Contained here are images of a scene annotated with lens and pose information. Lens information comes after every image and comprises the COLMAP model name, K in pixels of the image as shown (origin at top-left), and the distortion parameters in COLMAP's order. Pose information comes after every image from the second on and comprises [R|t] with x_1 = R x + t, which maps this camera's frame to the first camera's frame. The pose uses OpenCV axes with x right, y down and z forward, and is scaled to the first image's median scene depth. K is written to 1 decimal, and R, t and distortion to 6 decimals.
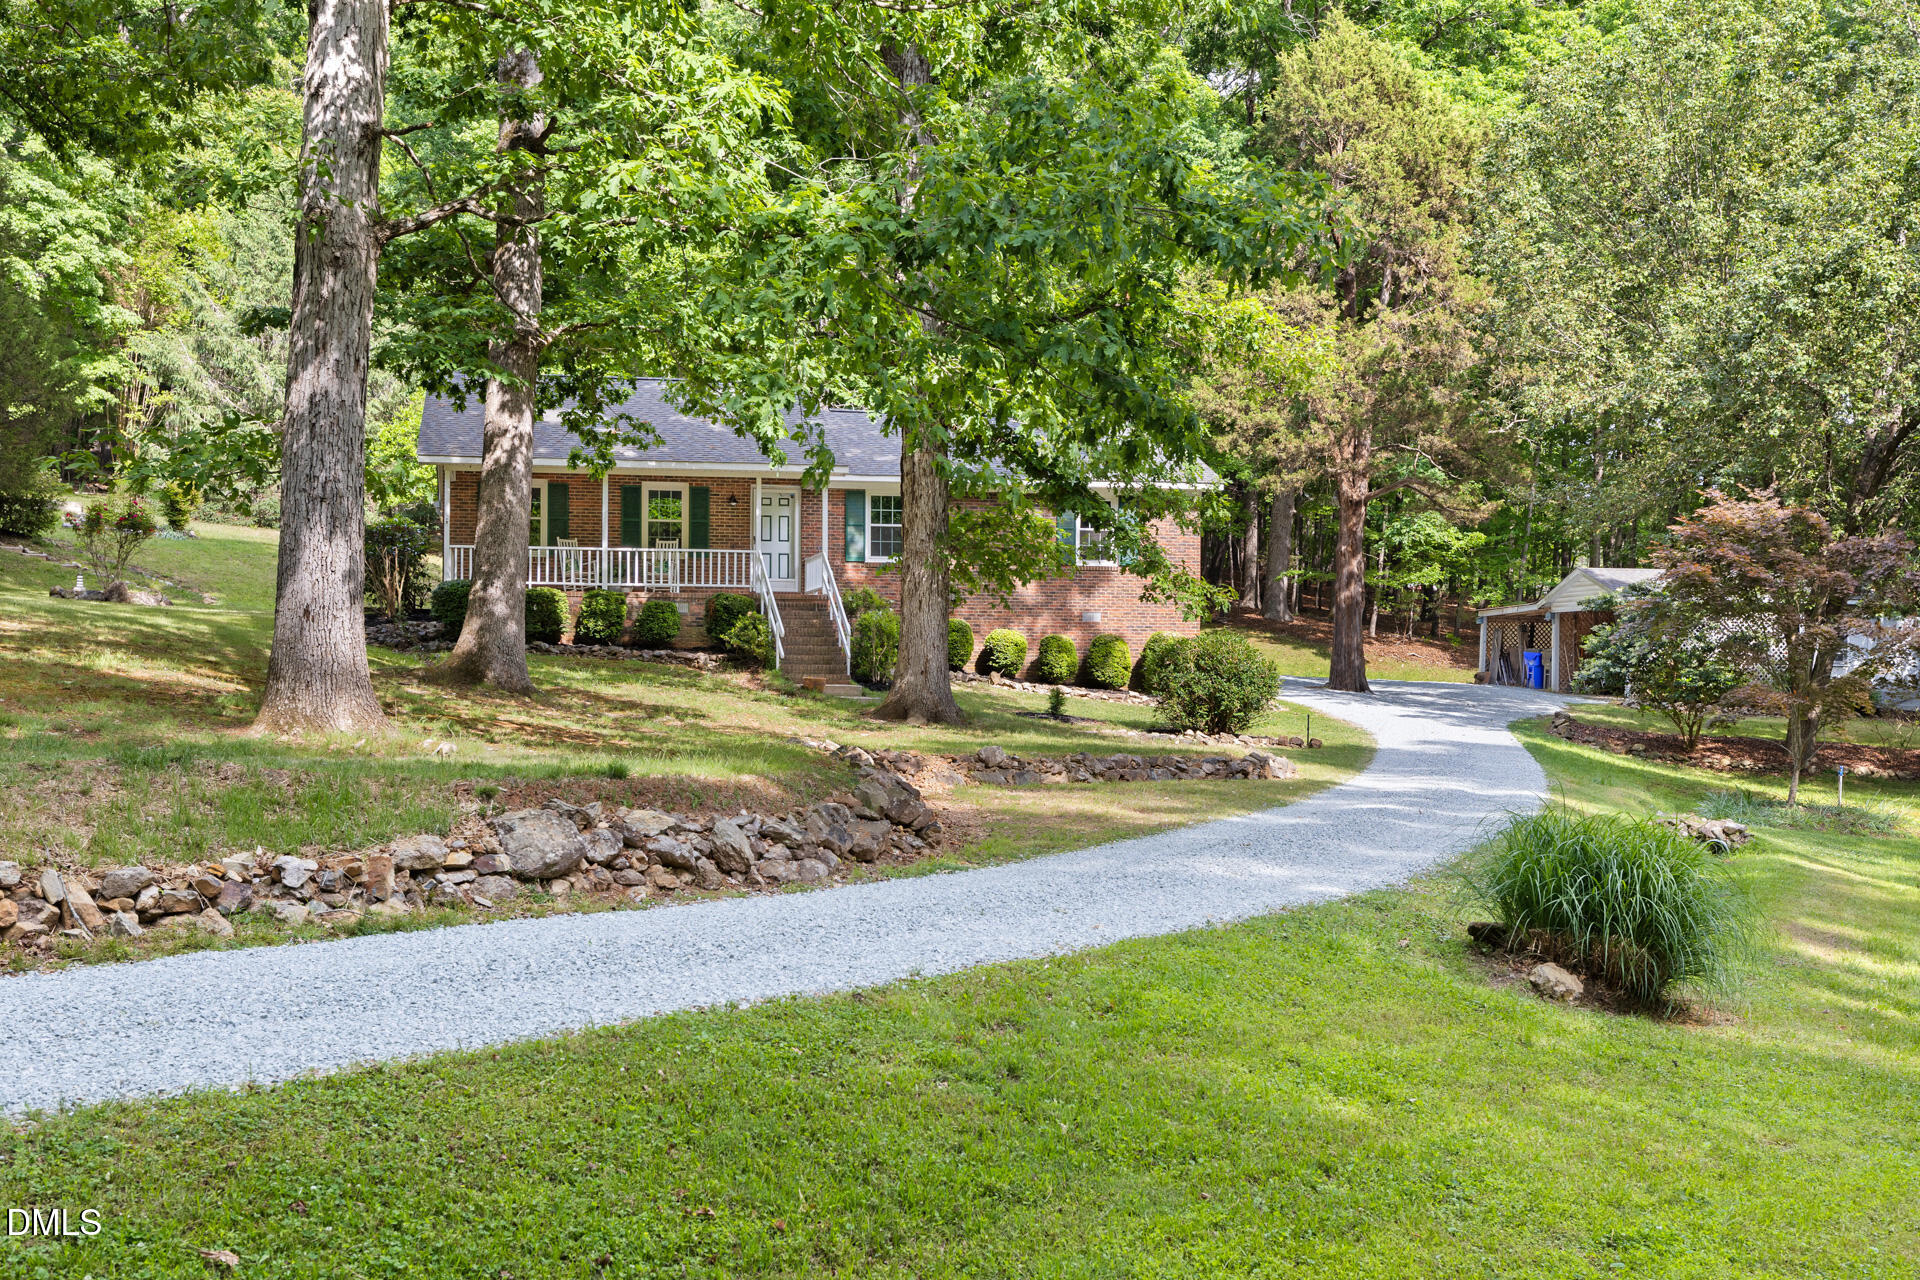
lens RADIAL K [[1966.2, 0, 937.1], [0, 1966.2, 693.0], [0, 0, 1]] dist [0.008584, 0.000000]
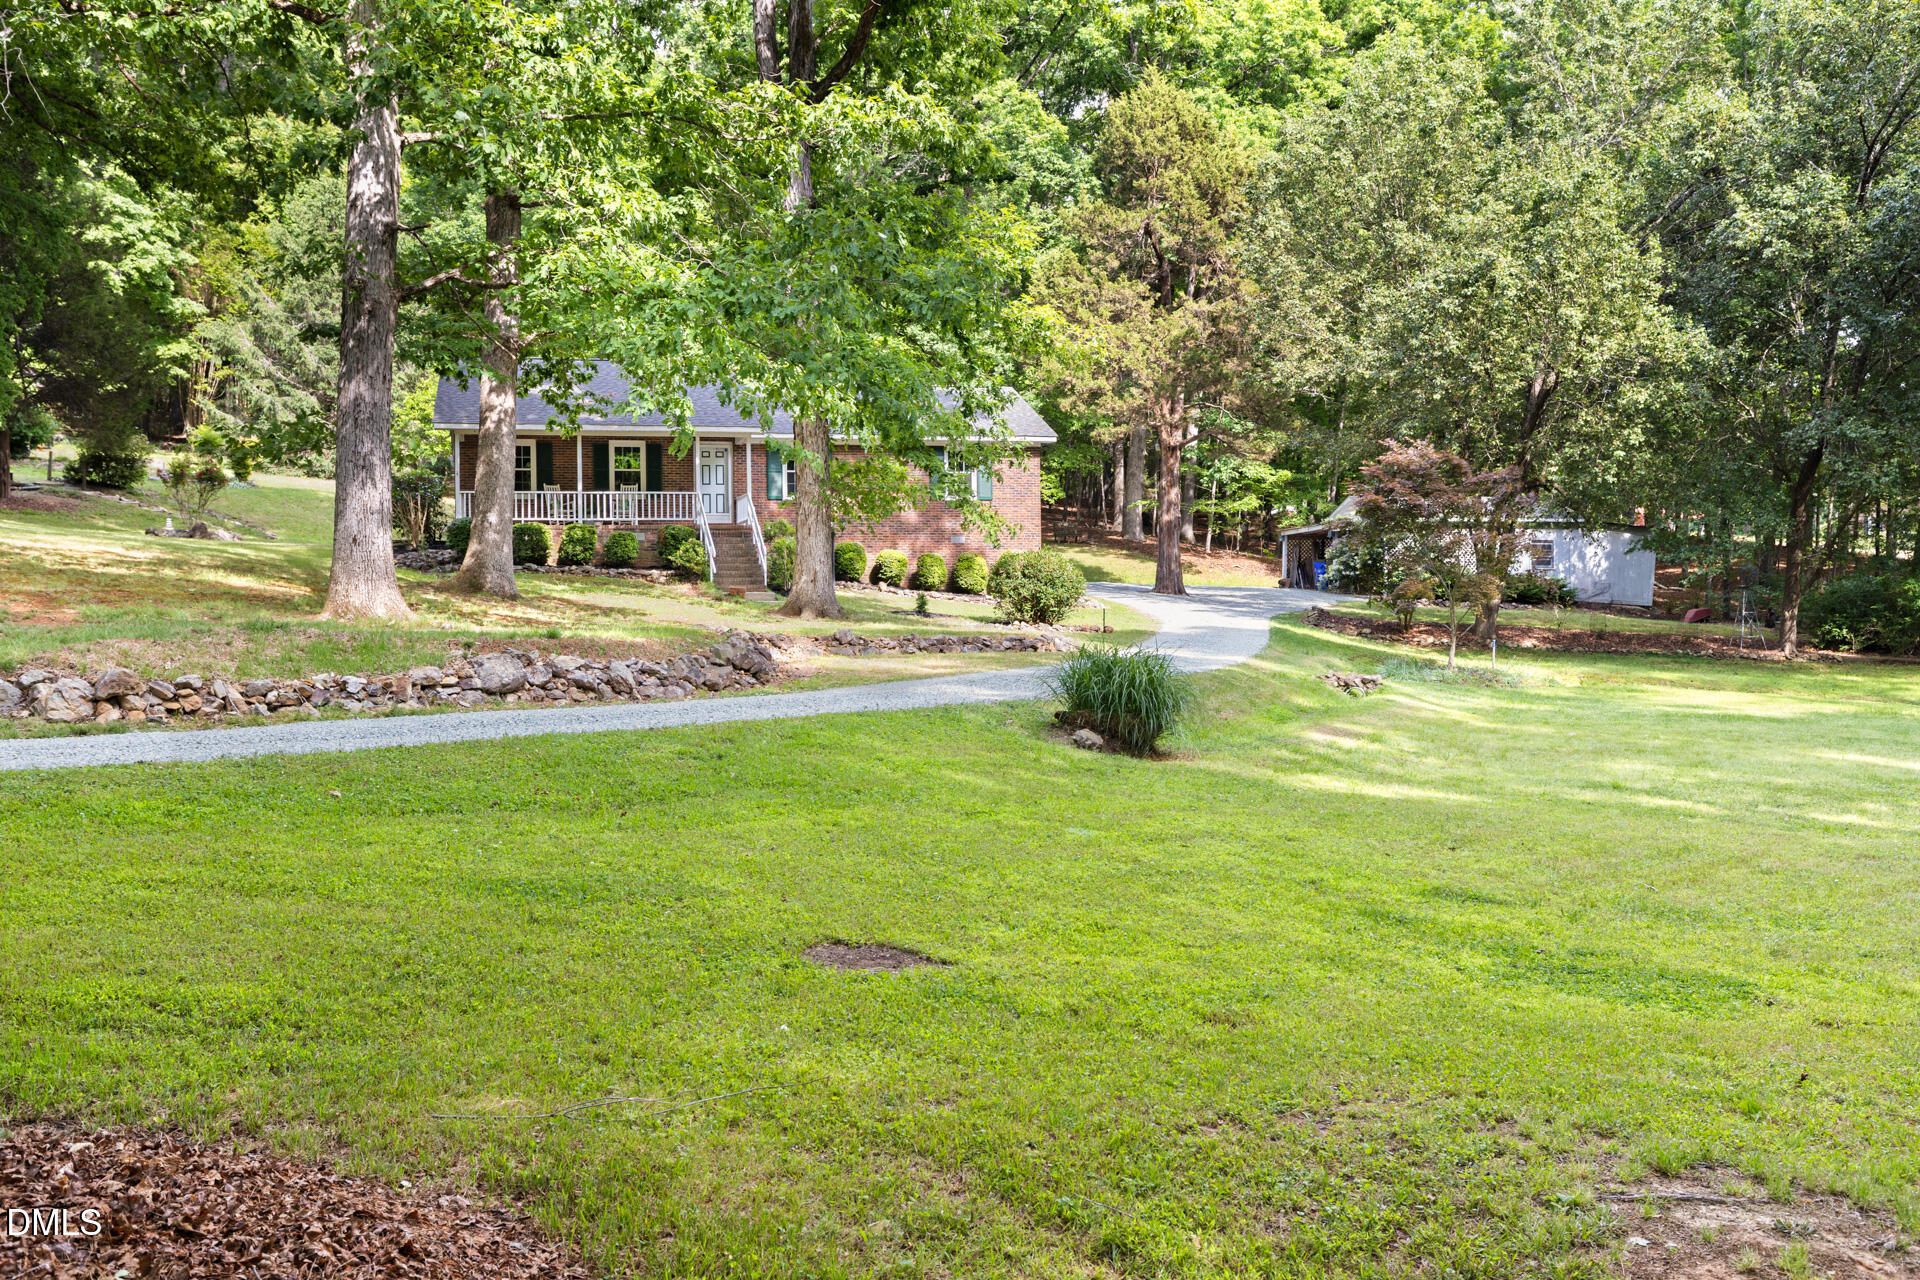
lens RADIAL K [[1704.2, 0, 991.0], [0, 1704.2, 628.2], [0, 0, 1]] dist [0.014180, -0.014001]
pose [[0.998570, -0.017019, 0.050680, 0.046482], [0.016442, 0.999796, 0.011769, 0.008784], [-0.050870, -0.010919, 0.998646, -0.154581]]
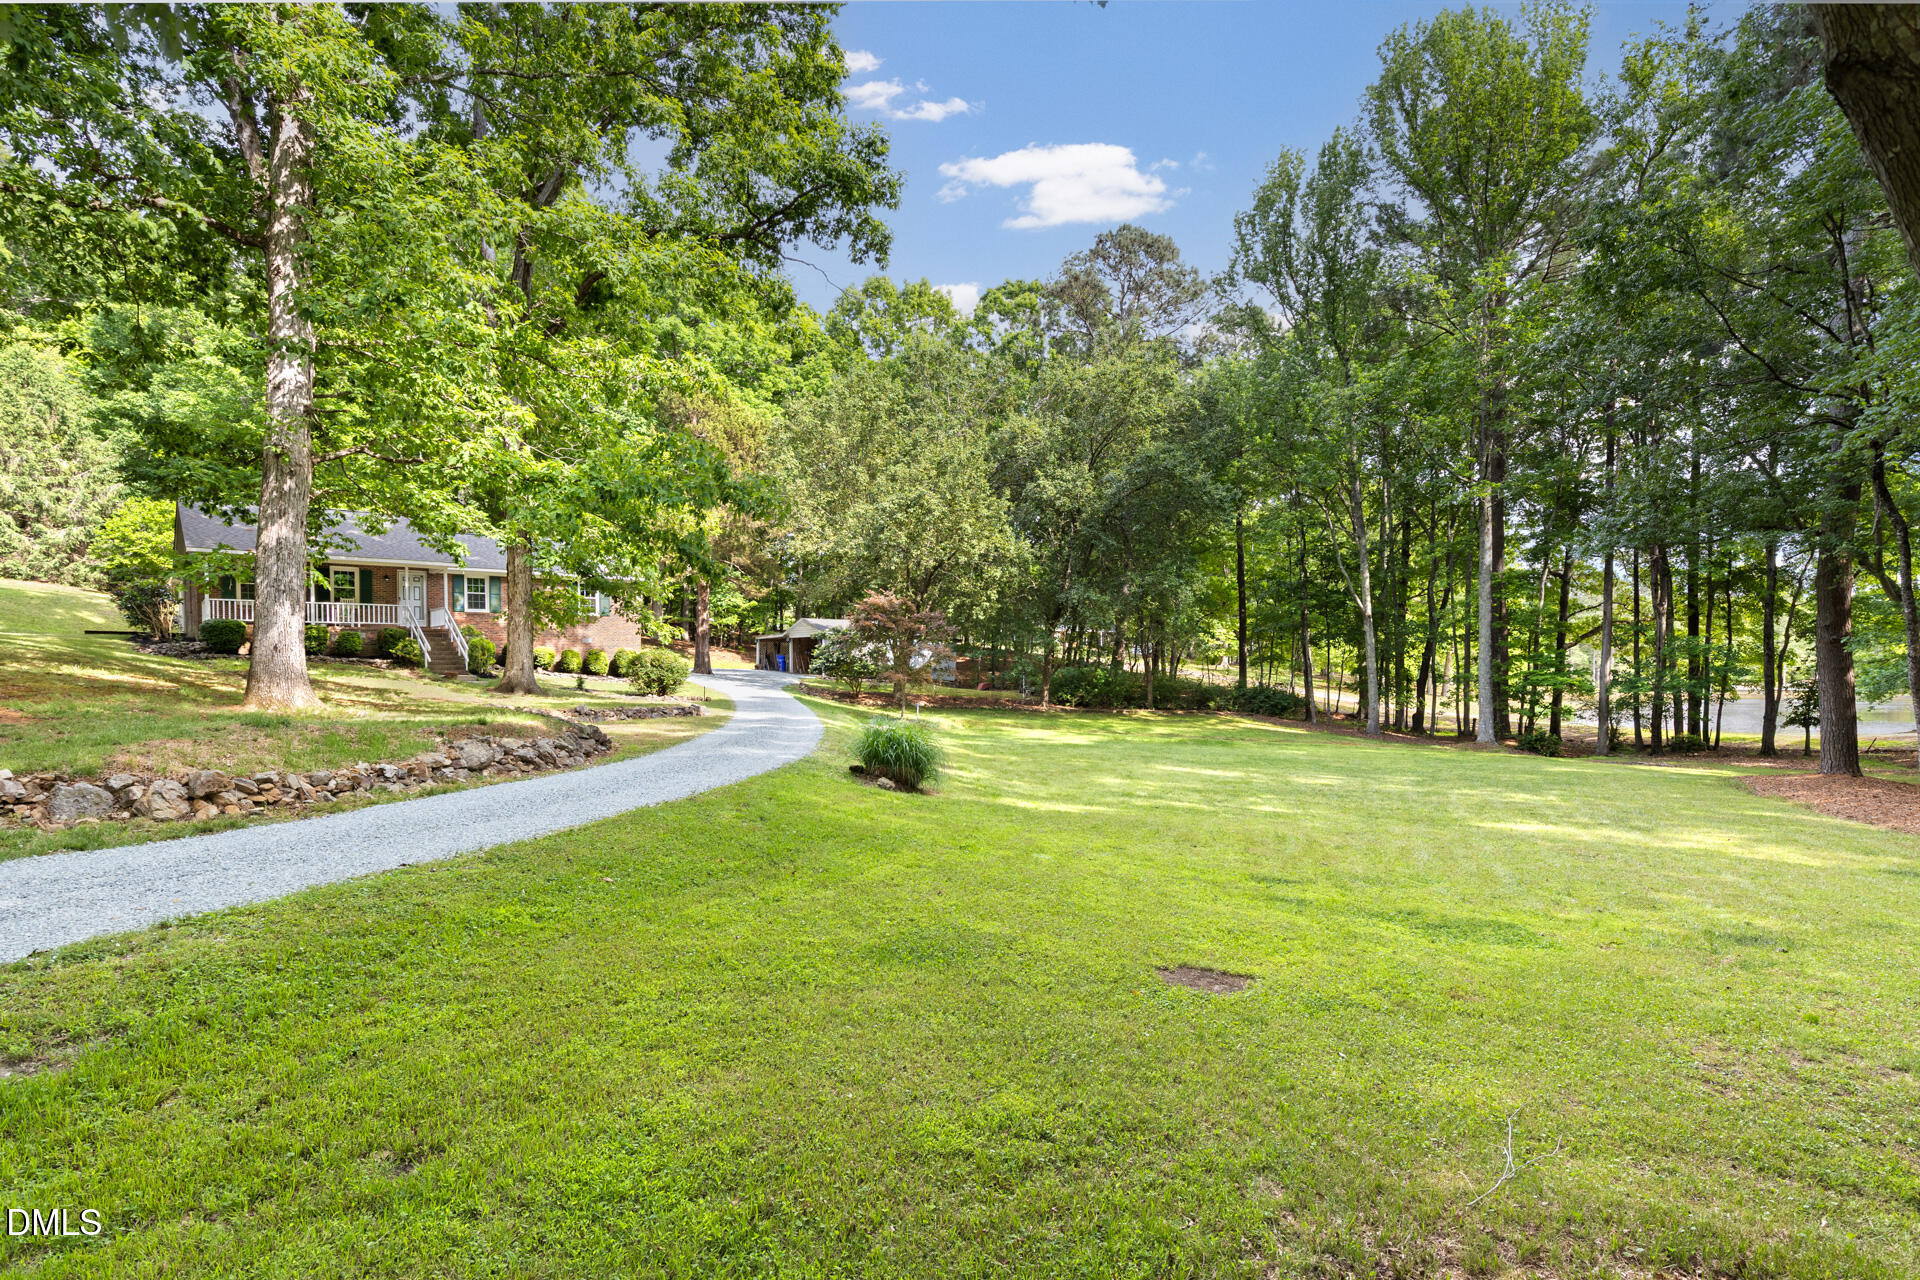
lens RADIAL K [[960.0, 0, 952.4], [0, 960.0, 687.1], [0, 0, 1]] dist [-0.001409, 0.000662]
pose [[0.875580, -0.018814, 0.482707, -0.080035], [0.010781, 0.999753, 0.019411, -0.005254], [-0.482953, -0.011791, 0.875567, -0.075364]]
